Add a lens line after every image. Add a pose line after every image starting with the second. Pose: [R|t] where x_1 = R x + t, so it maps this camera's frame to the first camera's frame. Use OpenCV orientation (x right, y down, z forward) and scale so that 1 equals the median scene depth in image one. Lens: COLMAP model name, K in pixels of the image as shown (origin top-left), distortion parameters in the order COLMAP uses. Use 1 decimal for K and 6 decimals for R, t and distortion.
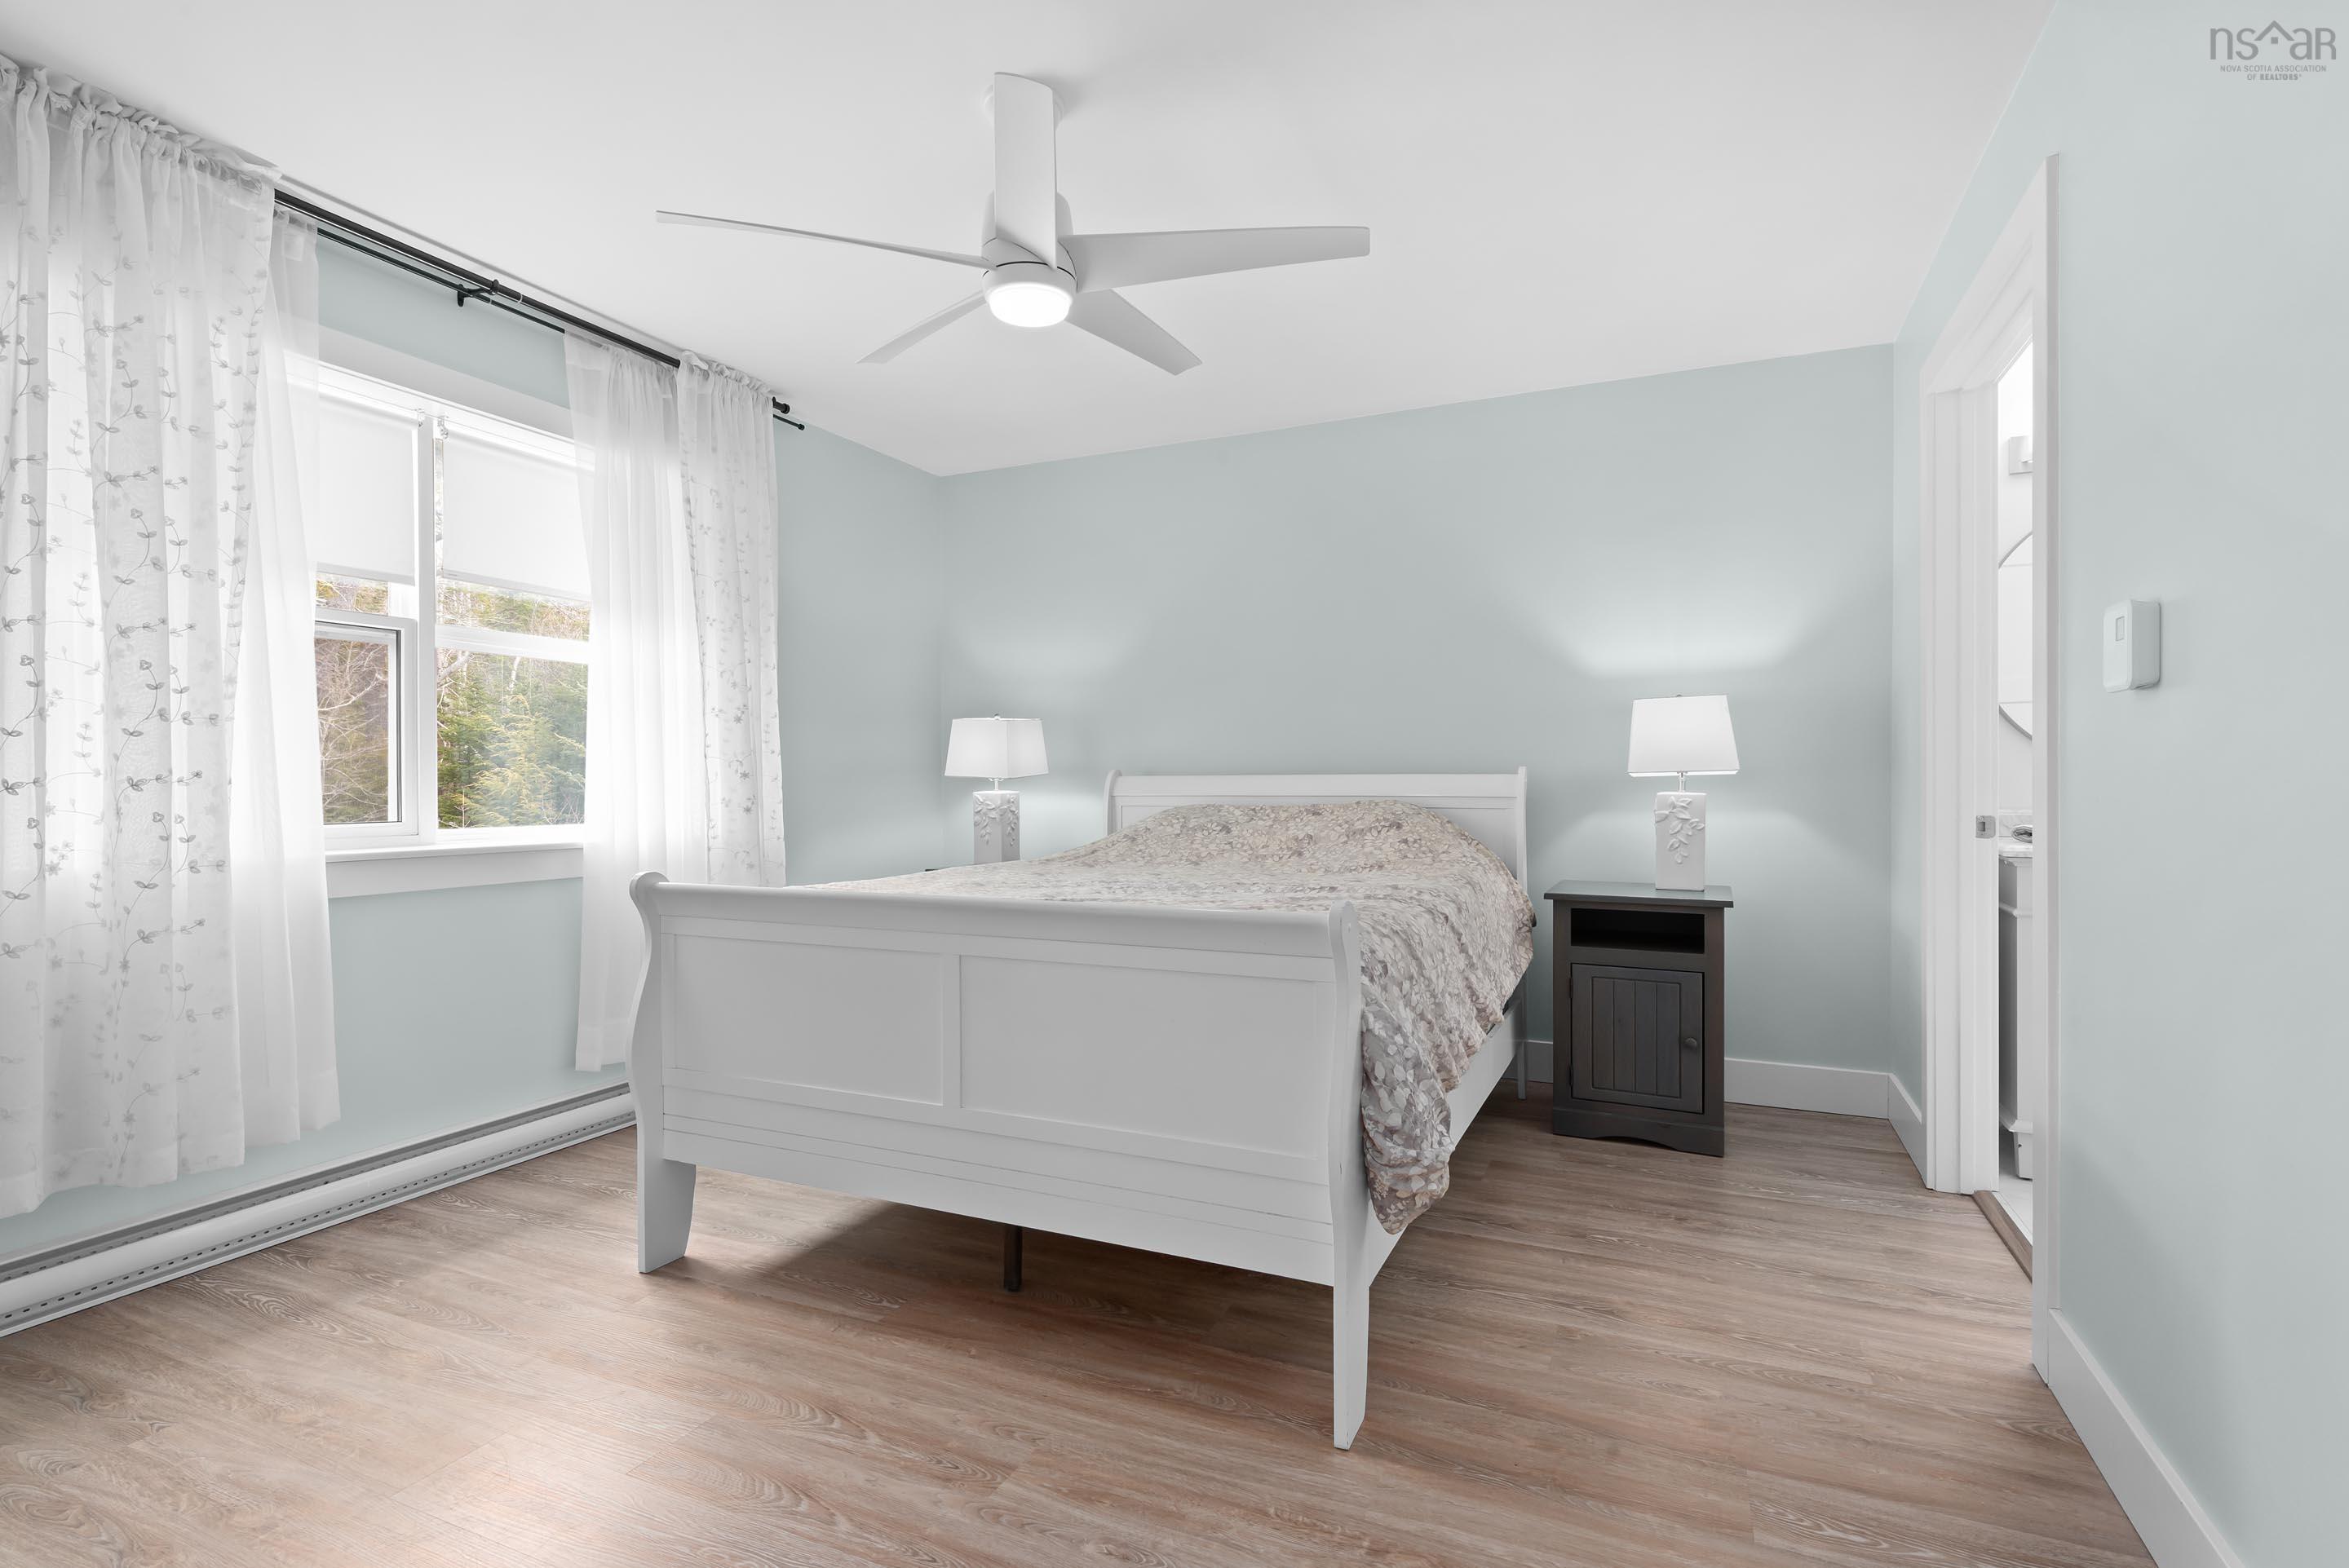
lens RADIAL K [[1100.0, 0, 1174.5], [0, 1100.0, 784.0], [0, 0, 1]] dist [0.002224, 0.000283]
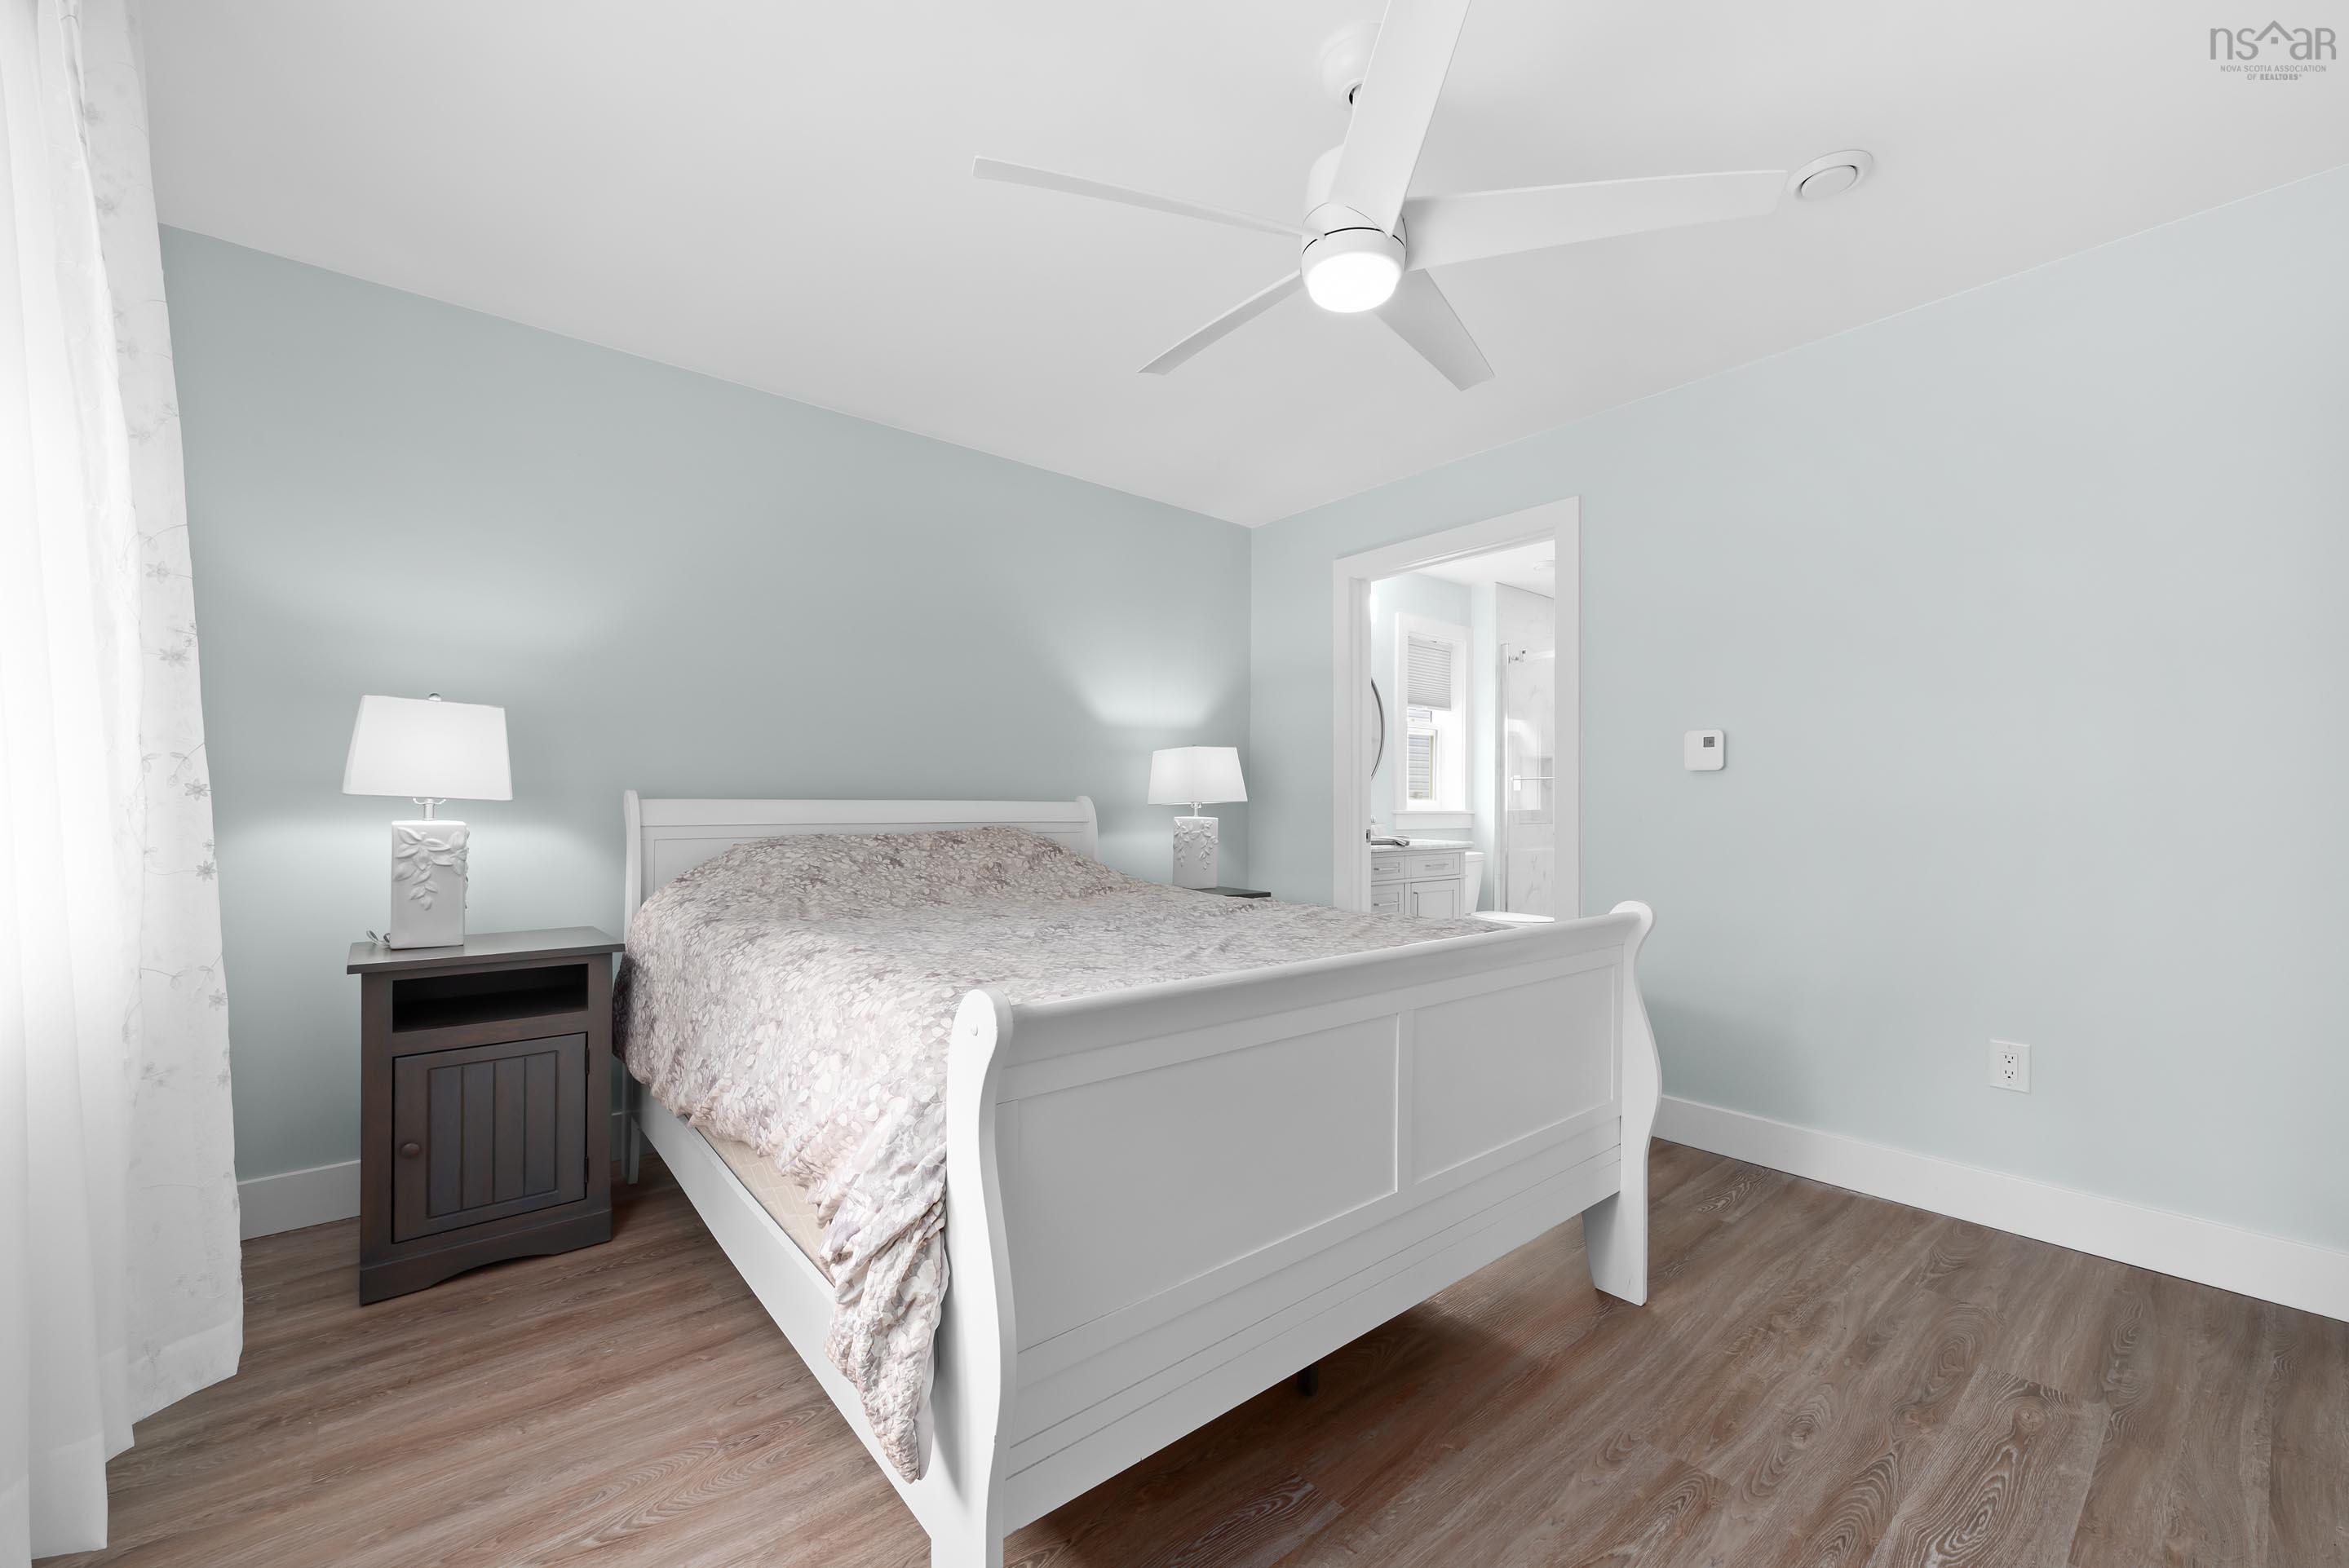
lens RADIAL K [[938.0, 0, 1177.3], [0, 938.0, 813.4], [0, 0, 1]] dist [-0.000404, -0.000084]
pose [[0.436106, -0.002346, 0.899892, -0.894042], [0.002207, 0.999996, 0.001537, 0.003757], [-0.899893, 0.001316, 0.436109, 0.808384]]
